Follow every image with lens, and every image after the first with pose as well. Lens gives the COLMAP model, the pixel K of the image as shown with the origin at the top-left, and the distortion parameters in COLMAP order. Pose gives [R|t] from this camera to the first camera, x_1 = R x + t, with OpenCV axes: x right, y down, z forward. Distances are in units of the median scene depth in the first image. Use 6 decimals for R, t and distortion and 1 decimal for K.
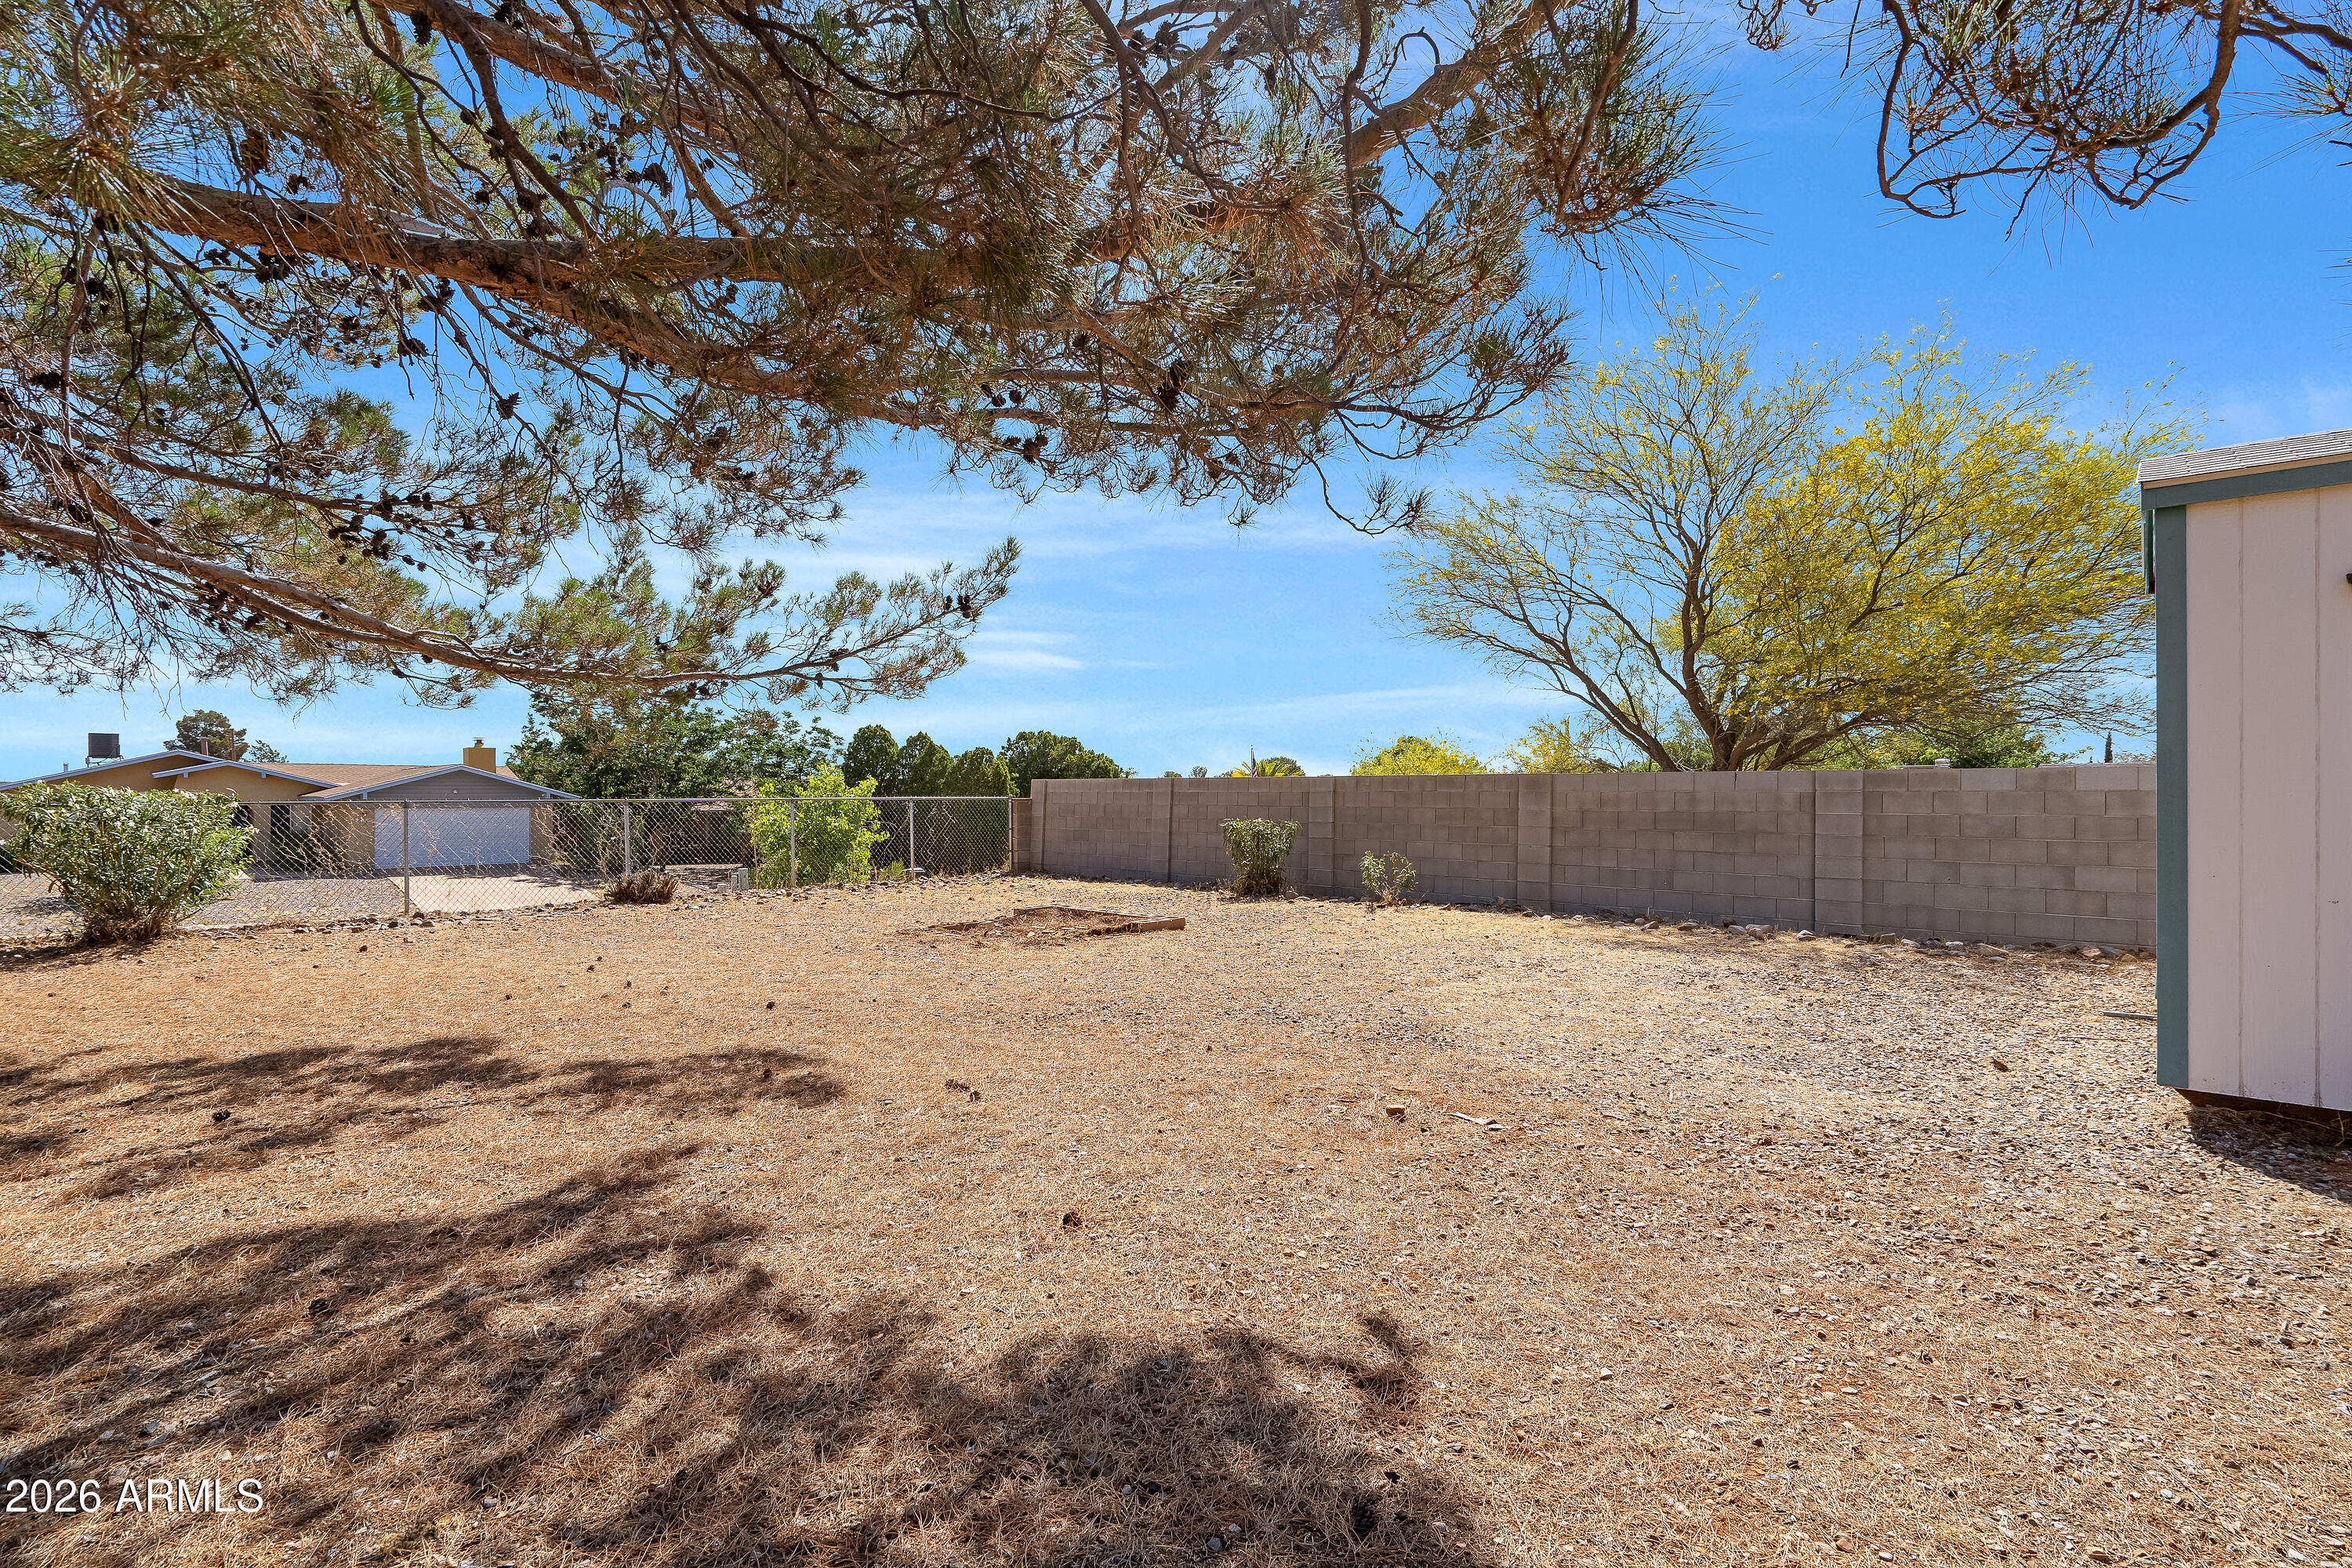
lens RADIAL K [[1089.4, 0, 1188.4], [0, 1089.4, 785.5], [0, 0, 1]] dist [-0.000414, -0.000367]
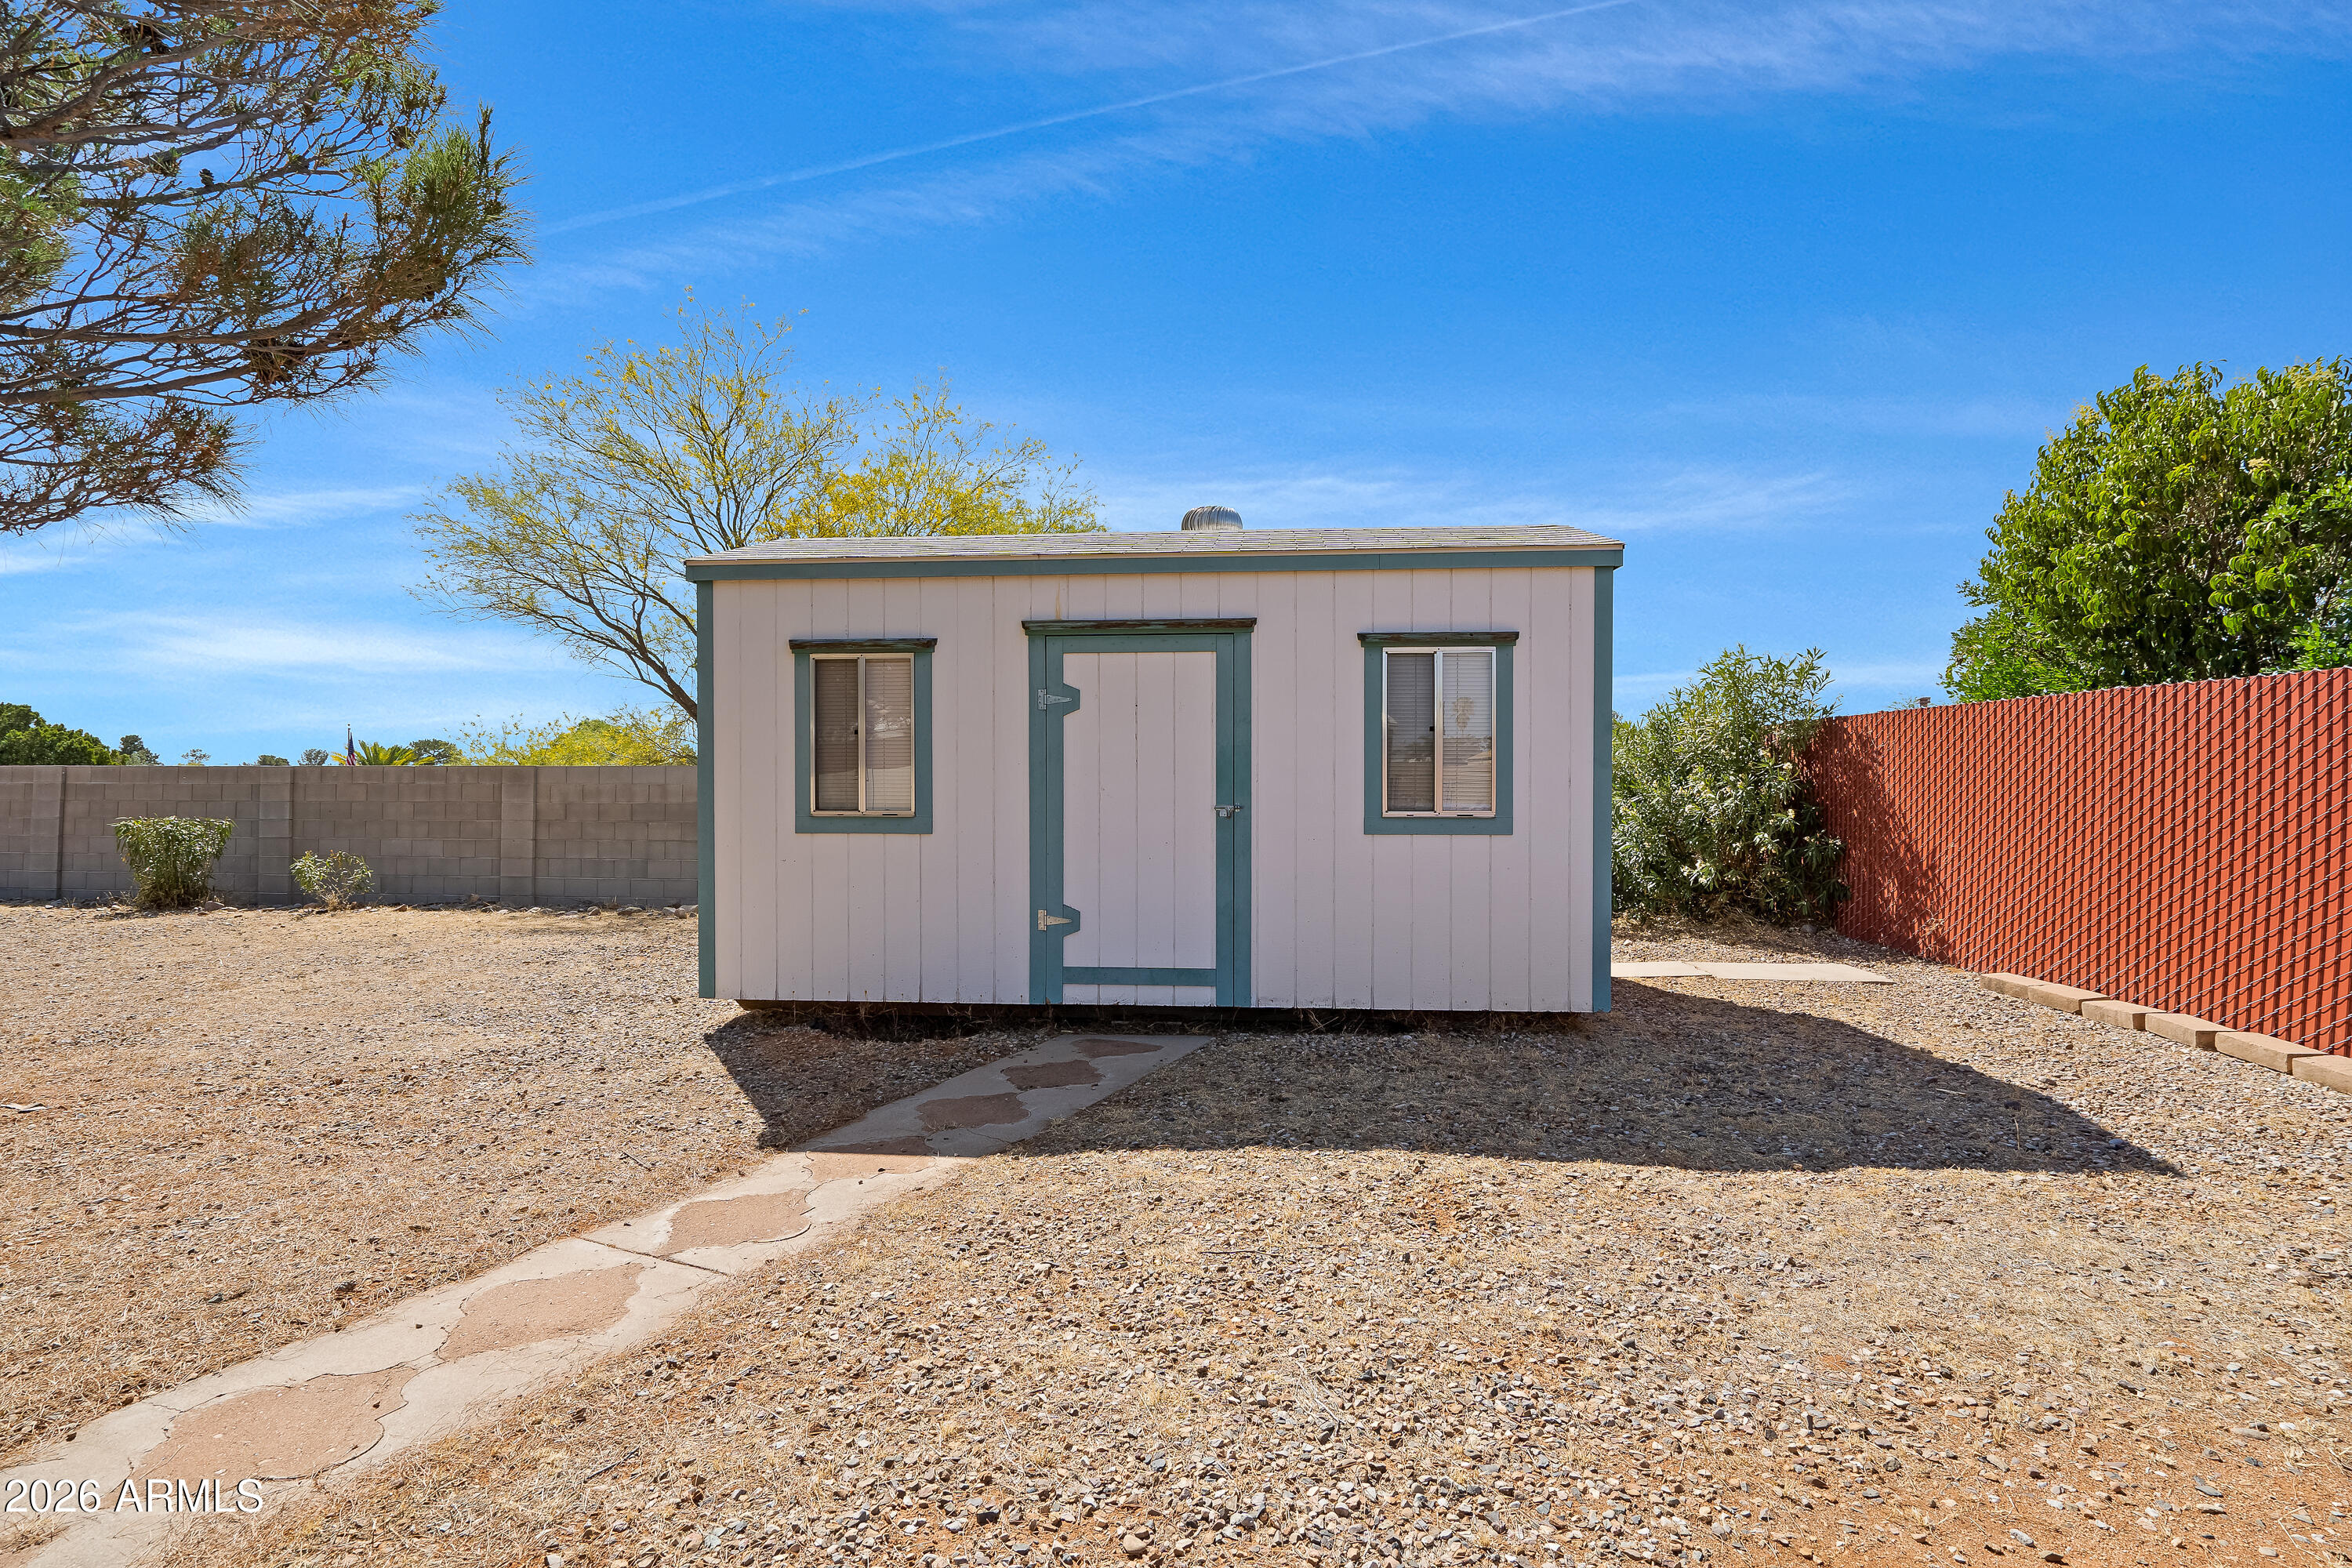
lens RADIAL K [[1143.3, 0, 1181.1], [0, 1143.3, 791.1], [0, 0, 1]] dist [-0.000351, -0.000536]
pose [[0.794847, -0.002105, 0.606807, 0.166240], [-0.005417, 0.999930, 0.010564, -0.001957], [-0.606786, -0.011684, 0.794779, -0.169804]]
